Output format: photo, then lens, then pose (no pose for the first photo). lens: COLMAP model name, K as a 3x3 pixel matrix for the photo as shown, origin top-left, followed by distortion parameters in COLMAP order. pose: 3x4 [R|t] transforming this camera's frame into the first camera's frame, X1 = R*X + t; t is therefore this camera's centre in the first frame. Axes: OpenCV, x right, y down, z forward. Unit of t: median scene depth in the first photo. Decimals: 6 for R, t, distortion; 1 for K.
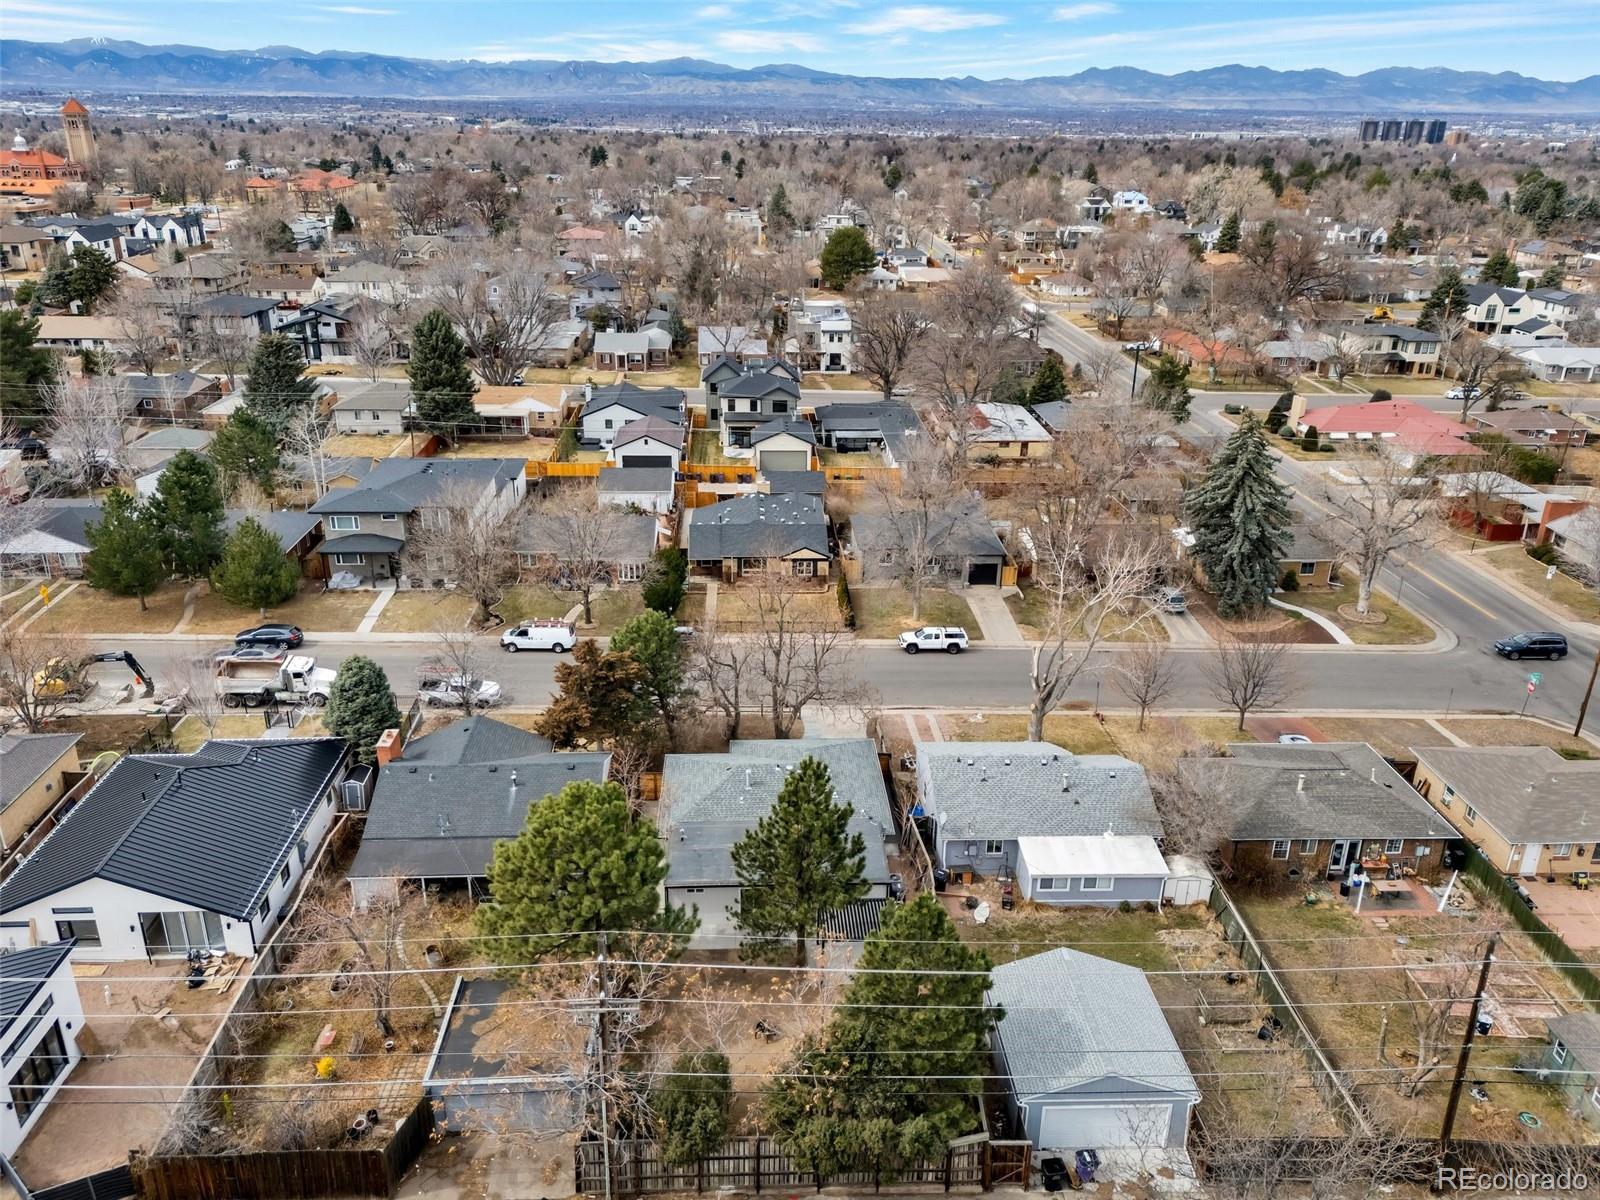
lens RADIAL K [[1155.7, 0, 802.3], [0, 1155.7, 608.3], [0, 0, 1]] dist [0.070479, -0.068878]
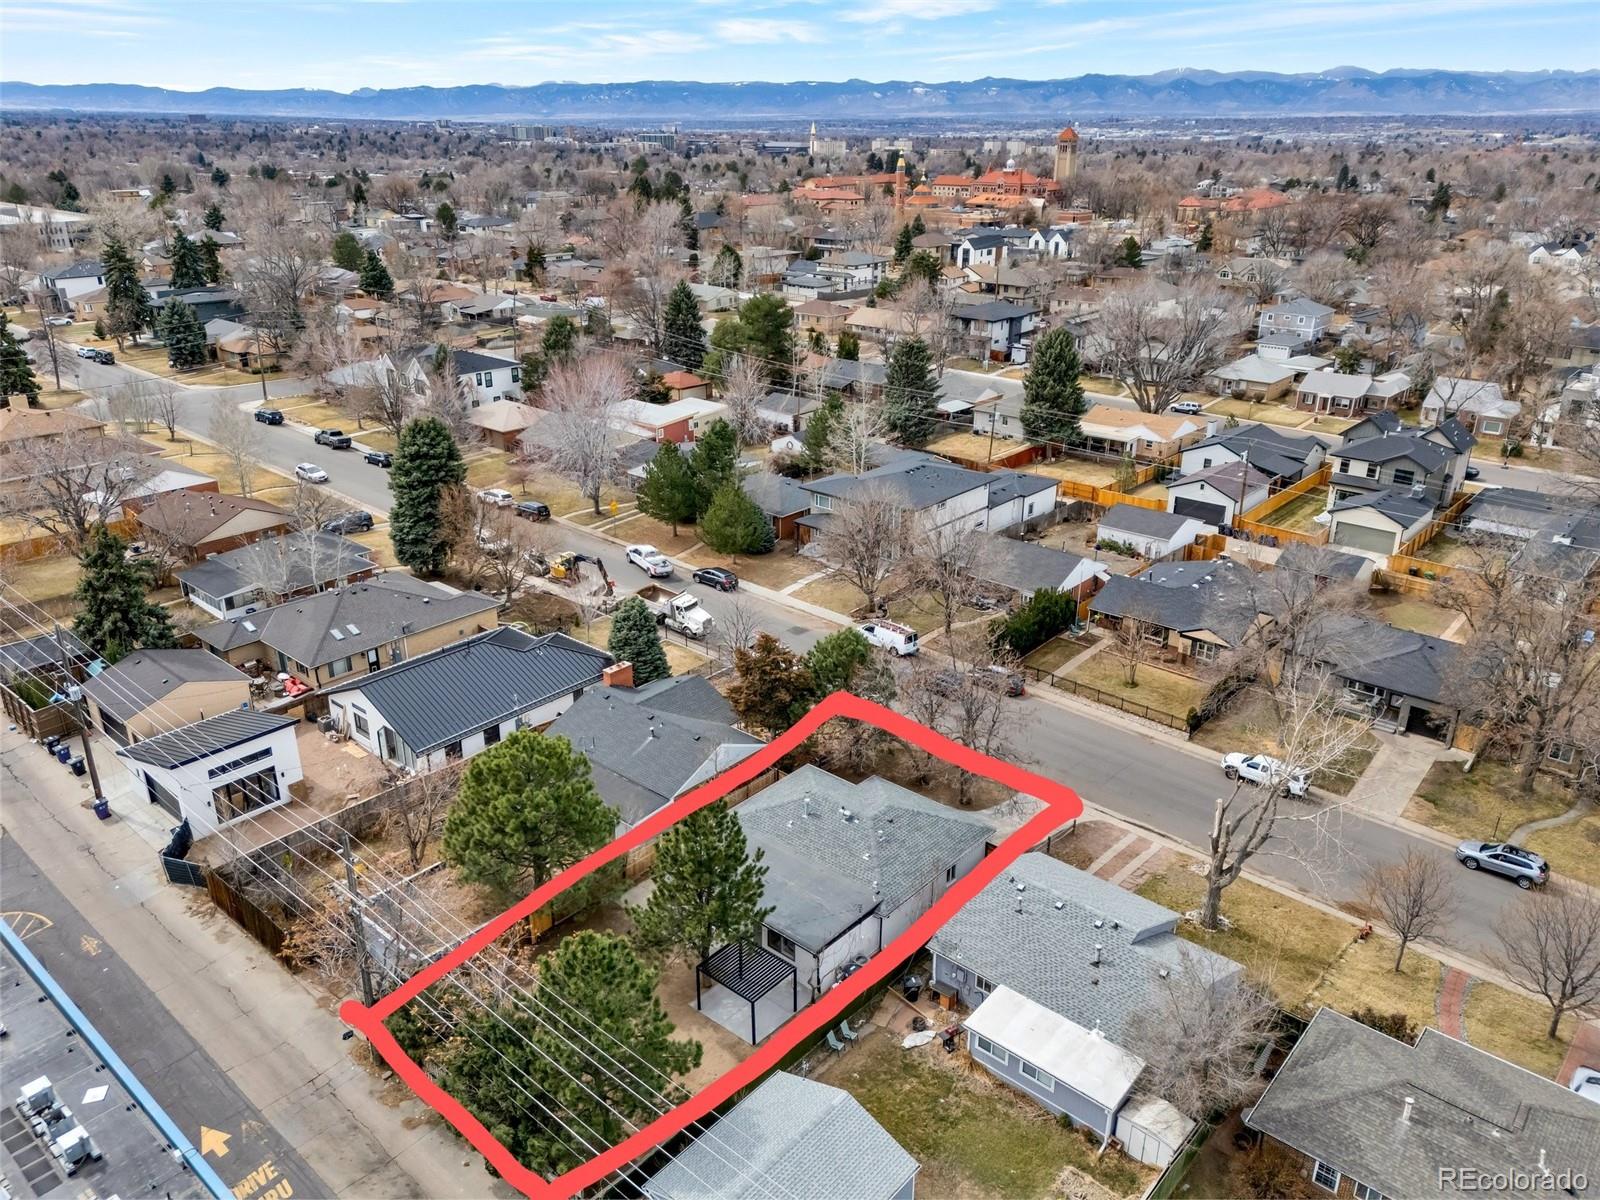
lens RADIAL K [[1147.9, 0, 837.5], [0, 1147.9, 596.9], [0, 0, 1]] dist [0.072460, -0.069826]
pose [[0.728867, 0.247780, -0.638246, 0.260520], [-0.260744, 0.962422, 0.075866, -0.051066], [0.633061, 0.111123, 0.766085, 0.107097]]
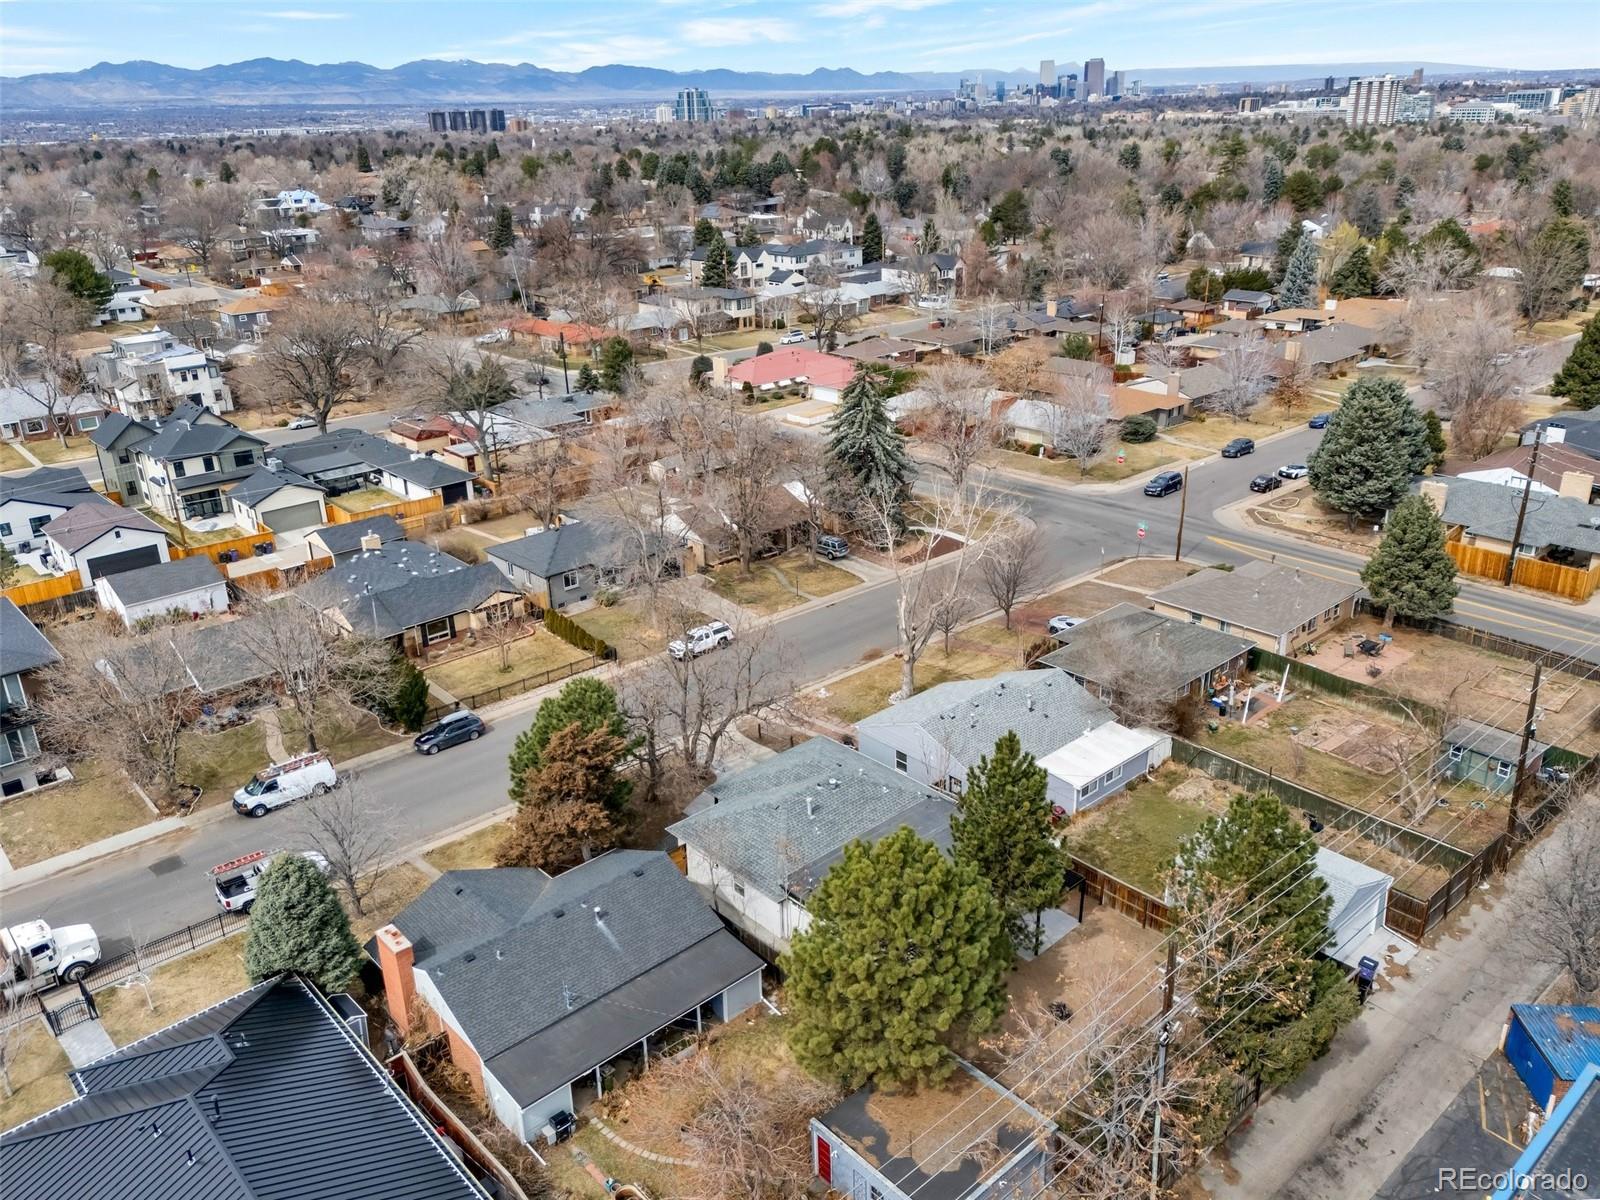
lens RADIAL K [[1211.9, 0, 768.8], [0, 1211.9, 595.2], [0, 0, 1]] dist [0.068847, -0.084145]
pose [[0.777508, -0.264692, 0.570455, -0.267864], [0.276876, 0.958539, 0.067393, -0.040398], [-0.564642, 0.105547, 0.818559, 0.100229]]
